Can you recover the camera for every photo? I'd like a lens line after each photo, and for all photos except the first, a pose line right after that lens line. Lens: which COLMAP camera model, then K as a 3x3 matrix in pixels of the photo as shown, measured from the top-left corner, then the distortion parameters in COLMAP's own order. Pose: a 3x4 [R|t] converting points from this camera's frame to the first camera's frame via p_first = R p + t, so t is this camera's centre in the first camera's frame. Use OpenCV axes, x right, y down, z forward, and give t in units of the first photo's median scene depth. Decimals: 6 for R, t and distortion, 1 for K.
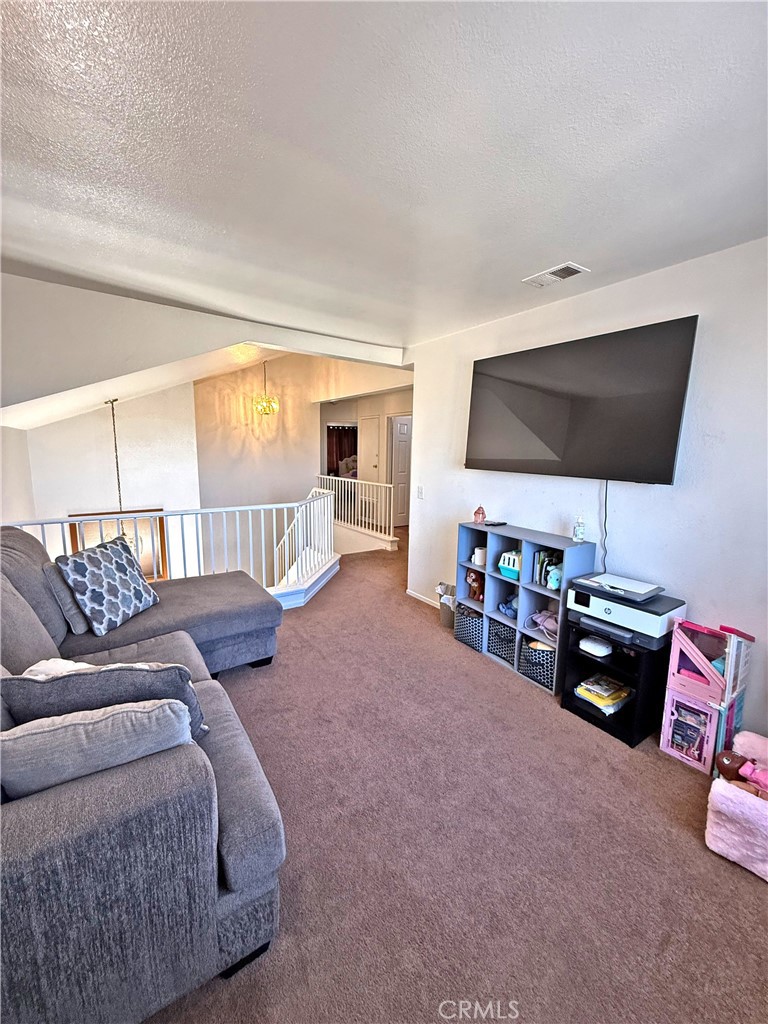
lens RADIAL K [[406.3, 0, 380.4], [0, 406.3, 510.4], [0, 0, 1]] dist [-0.000488, 0.000413]
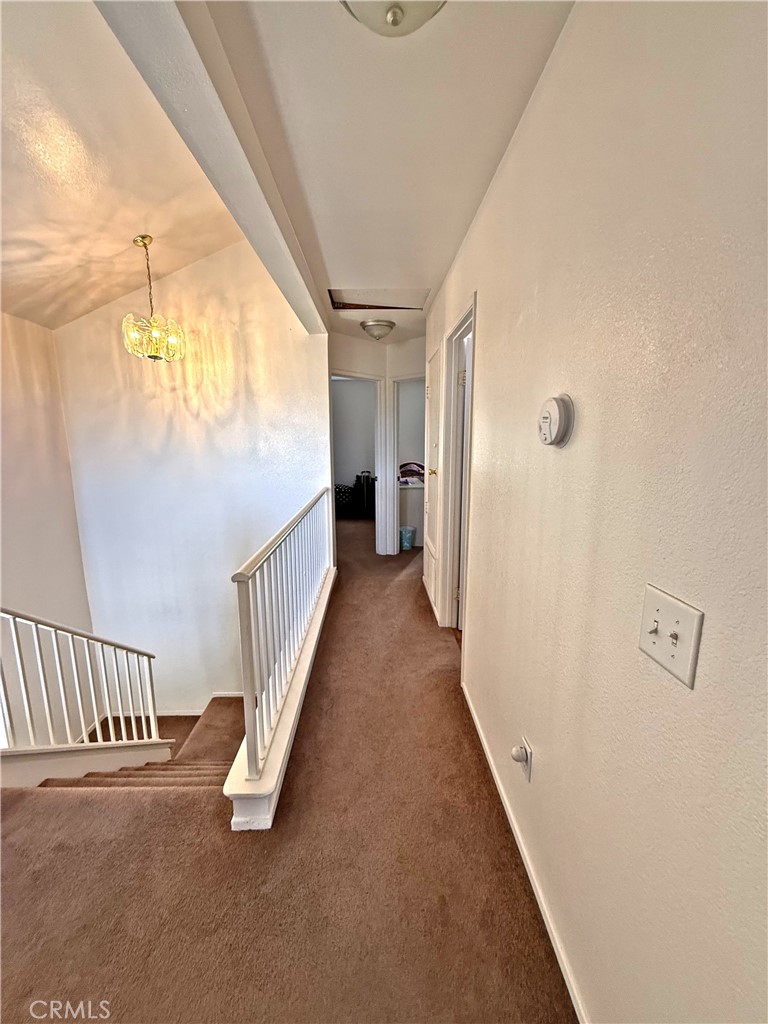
lens RADIAL K [[406.3, 0, 383.3], [0, 406.3, 509.1], [0, 0, 1]] dist [-0.000488, 0.000413]
pose [[0.844770, 0.071721, -0.530301, 0.534587], [-0.060416, 0.997425, 0.038654, -0.275562], [0.531707, -0.000615, 0.846928, 2.056978]]
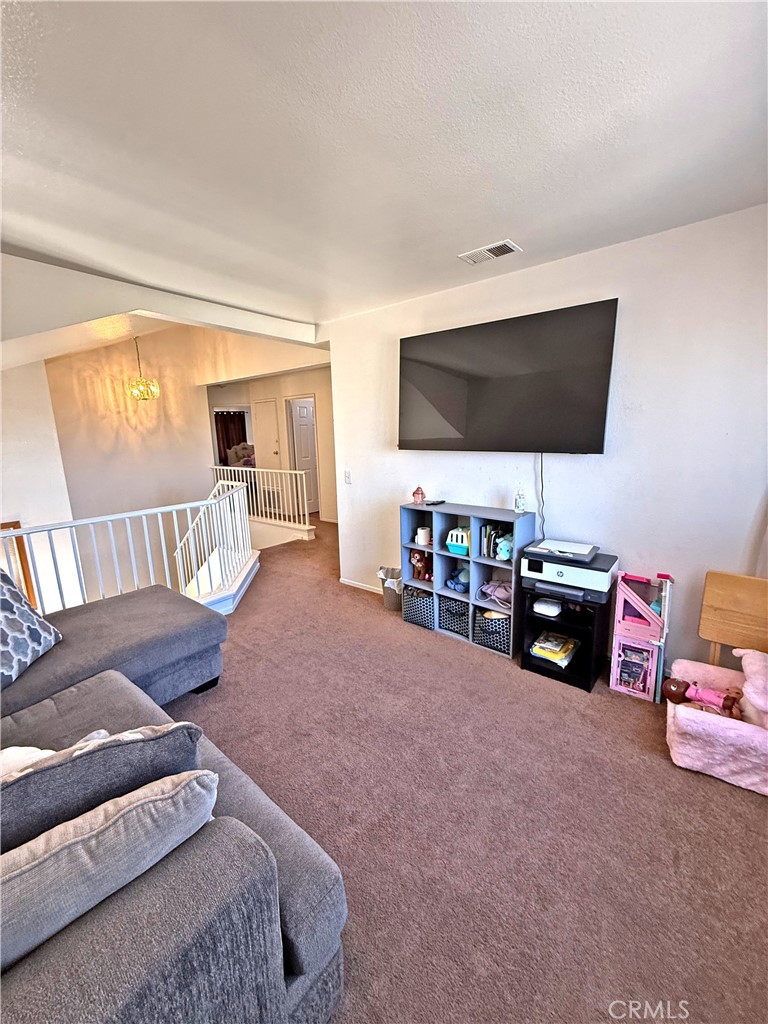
lens RADIAL K [[406.3, 0, 380.5], [0, 406.3, 509.5], [0, 0, 1]] dist [-0.000488, 0.000413]
pose [[0.958785, -0.094591, 0.267924, -0.148602], [0.084165, 0.995188, 0.050161, -0.015425], [-0.271379, -0.025543, 0.962133, 0.079096]]
